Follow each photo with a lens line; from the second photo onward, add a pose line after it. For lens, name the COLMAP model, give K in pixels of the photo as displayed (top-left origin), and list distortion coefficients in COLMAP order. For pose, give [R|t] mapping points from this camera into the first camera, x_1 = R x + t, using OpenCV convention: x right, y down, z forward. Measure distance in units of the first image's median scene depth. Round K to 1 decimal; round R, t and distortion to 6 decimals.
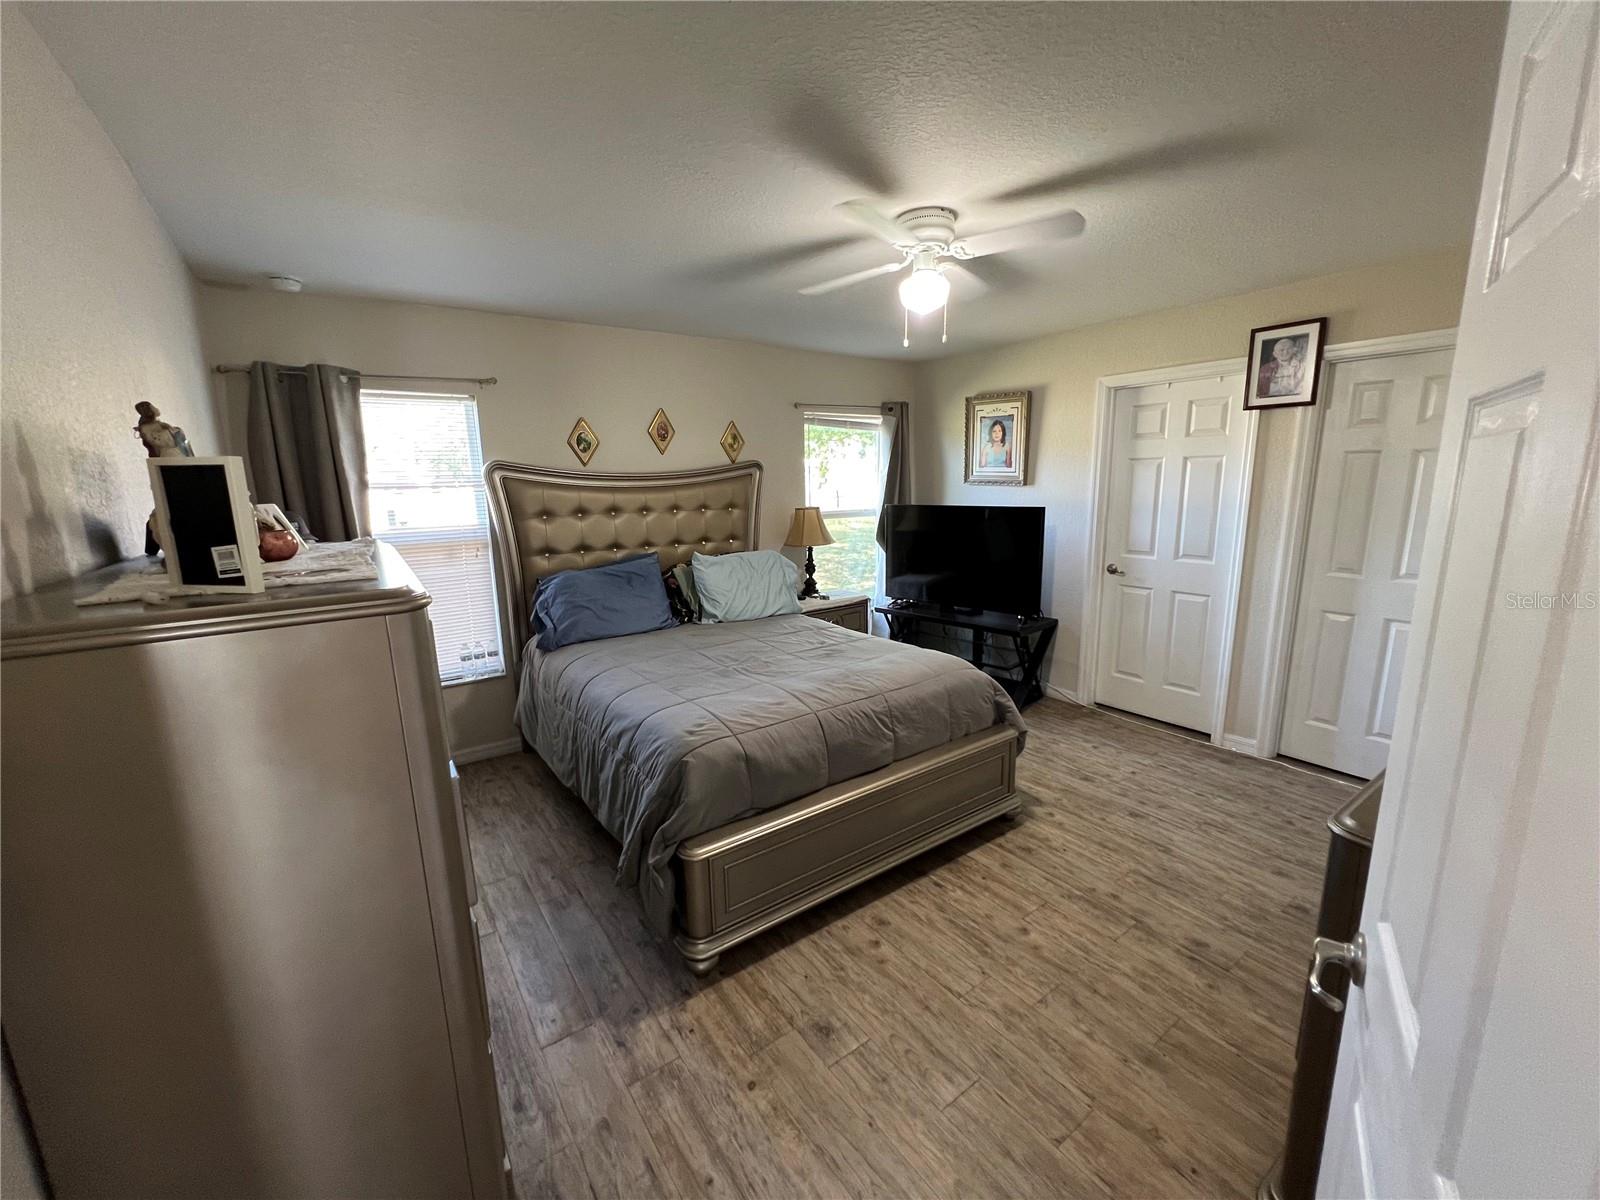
lens RADIAL K [[644.1, 0, 796.1], [0, 644.1, 598.5], [0, 0, 1]] dist [-0.004390, -0.000187]
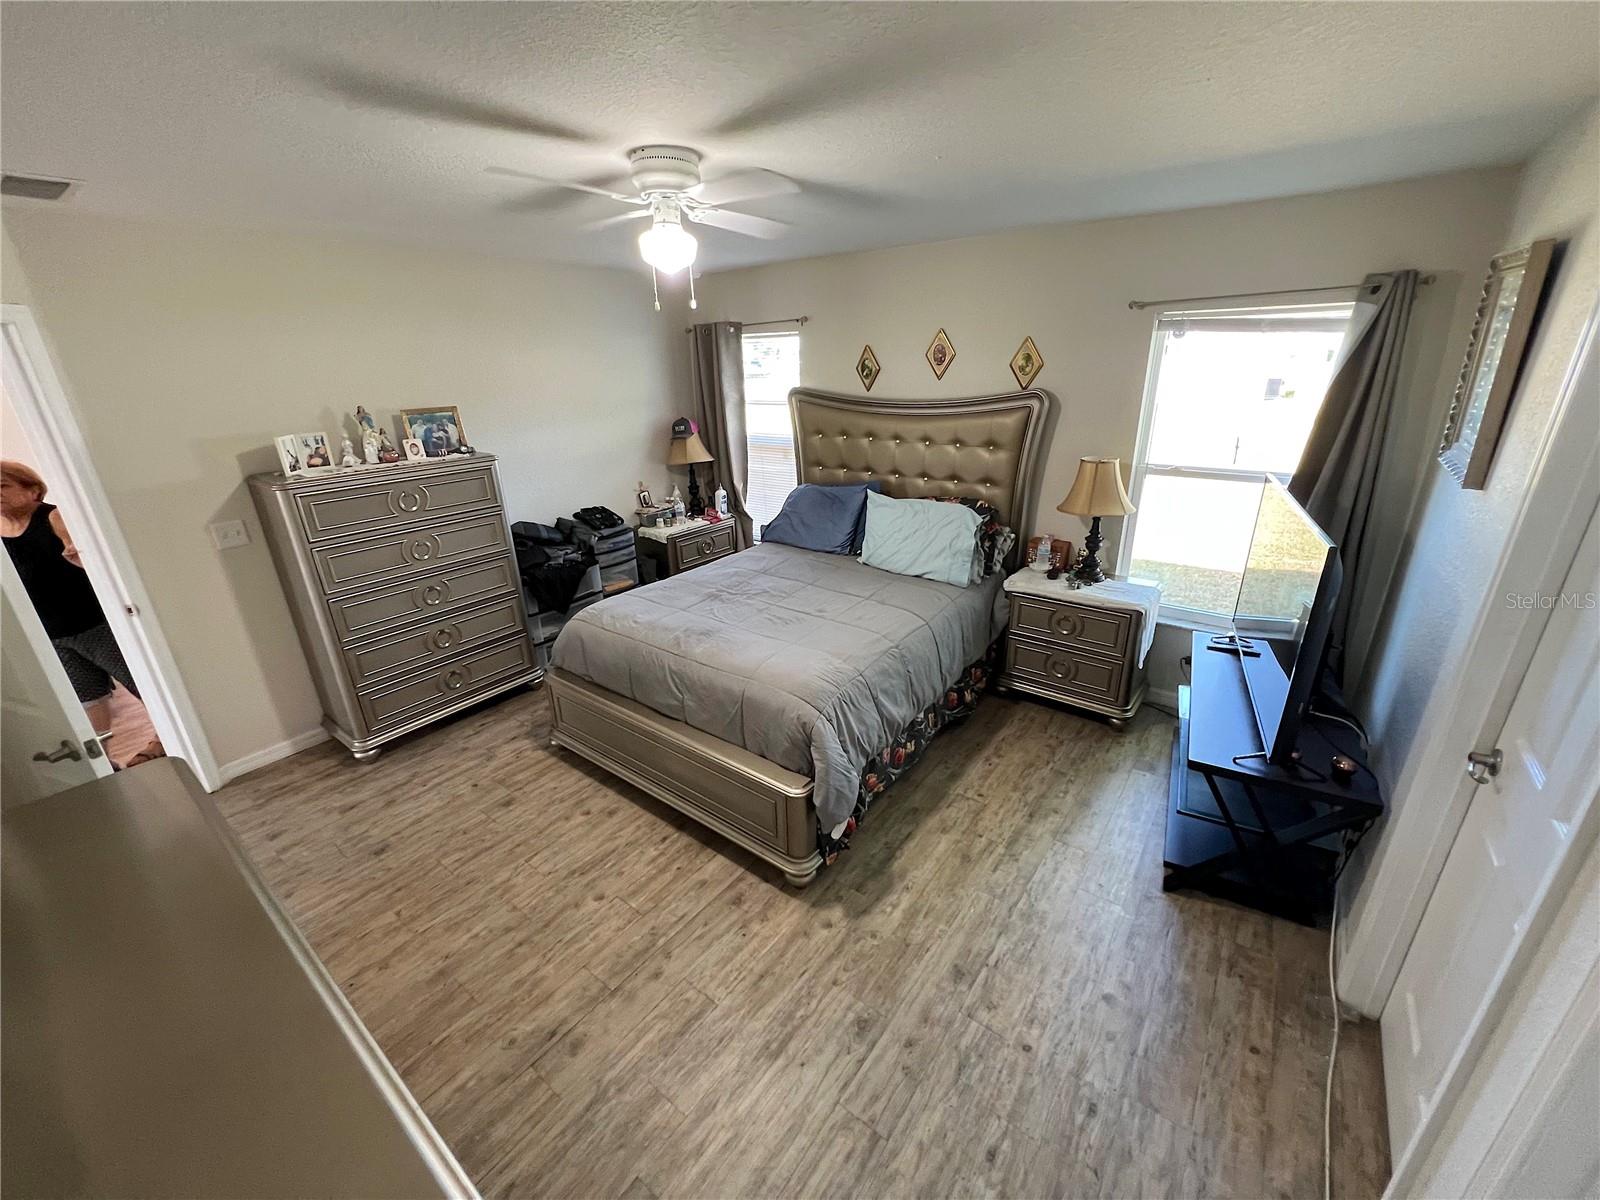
lens RADIAL K [[644.1, 0, 801.4], [0, 644.1, 601.2], [0, 0, 1]] dist [-0.004390, -0.000187]
pose [[0.295214, 0.351593, -0.888387, 0.866499], [-0.156983, 0.935041, 0.317891, -0.240952], [0.942446, 0.045616, 0.331231, 0.656607]]
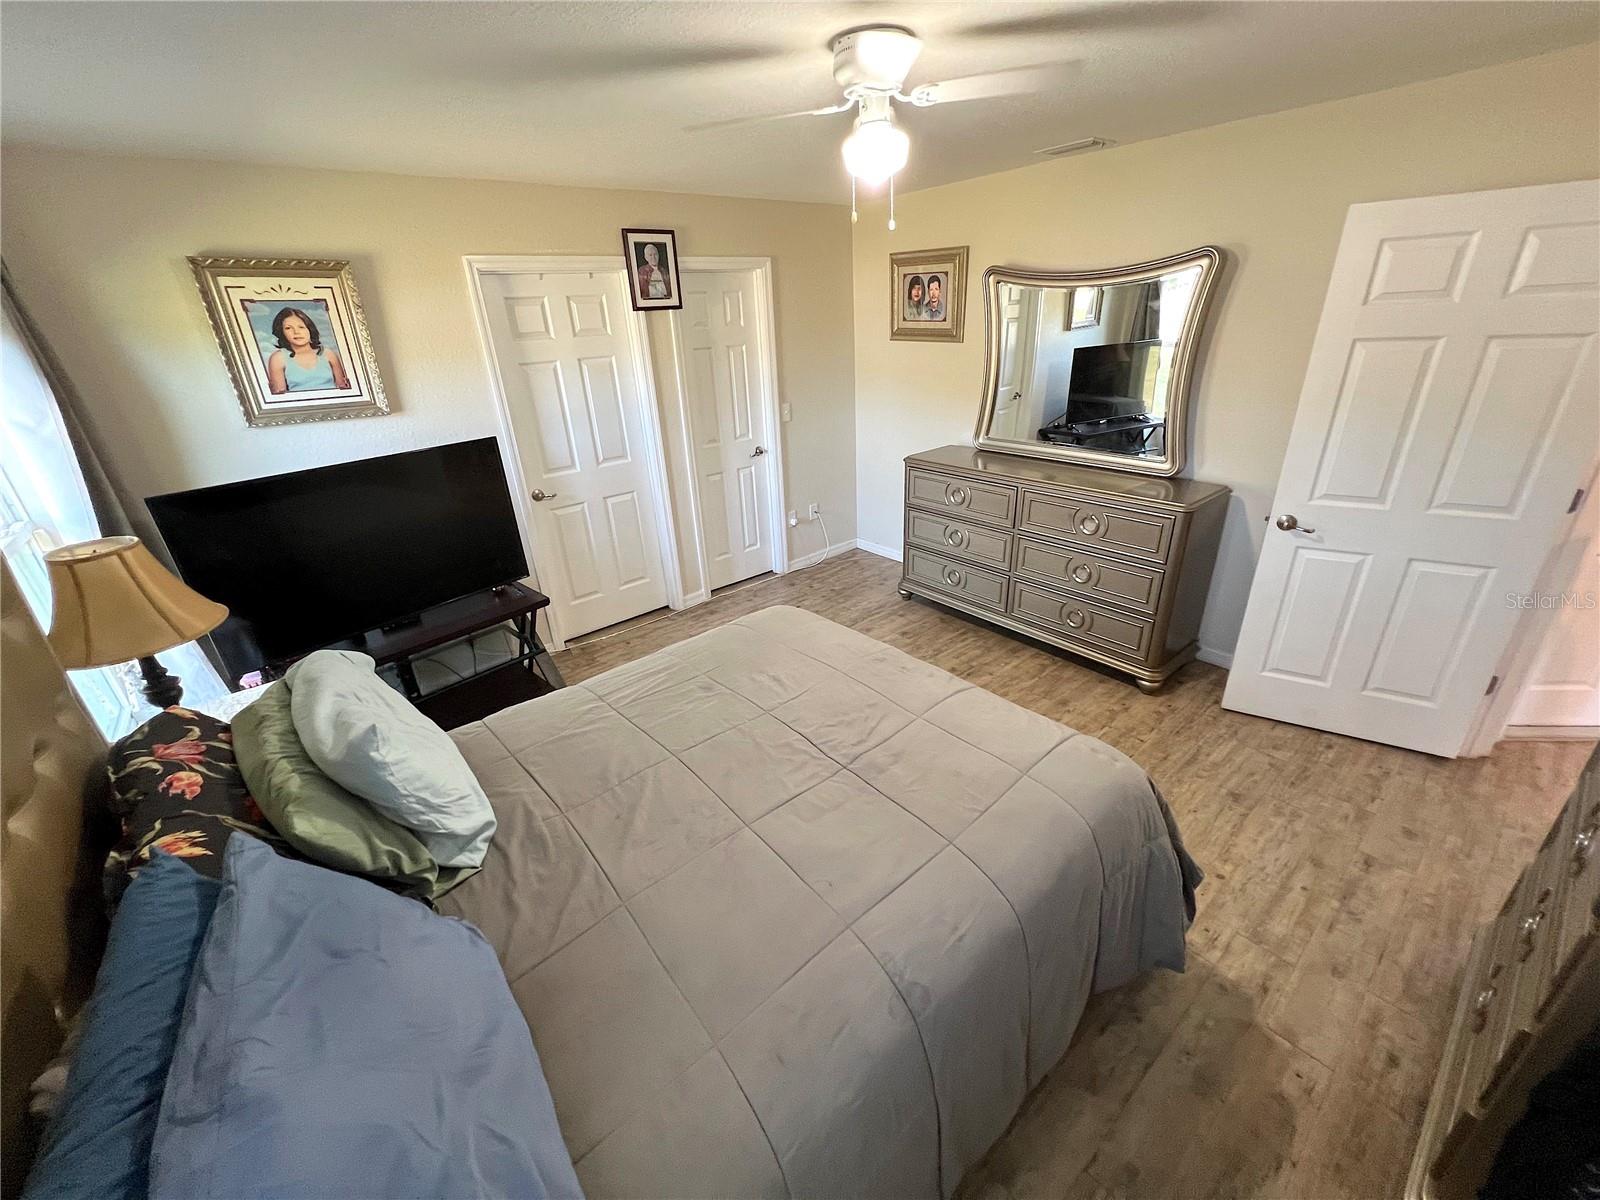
lens RADIAL K [[644.1, 0, 798.2], [0, 644.1, 600.2], [0, 0, 1]] dist [-0.004390, -0.000187]
pose [[-0.079500, -0.386029, 0.919055, -0.514944], [0.235895, 0.888500, 0.393600, -0.233621], [-0.968521, 0.248091, 0.020426, 0.877260]]
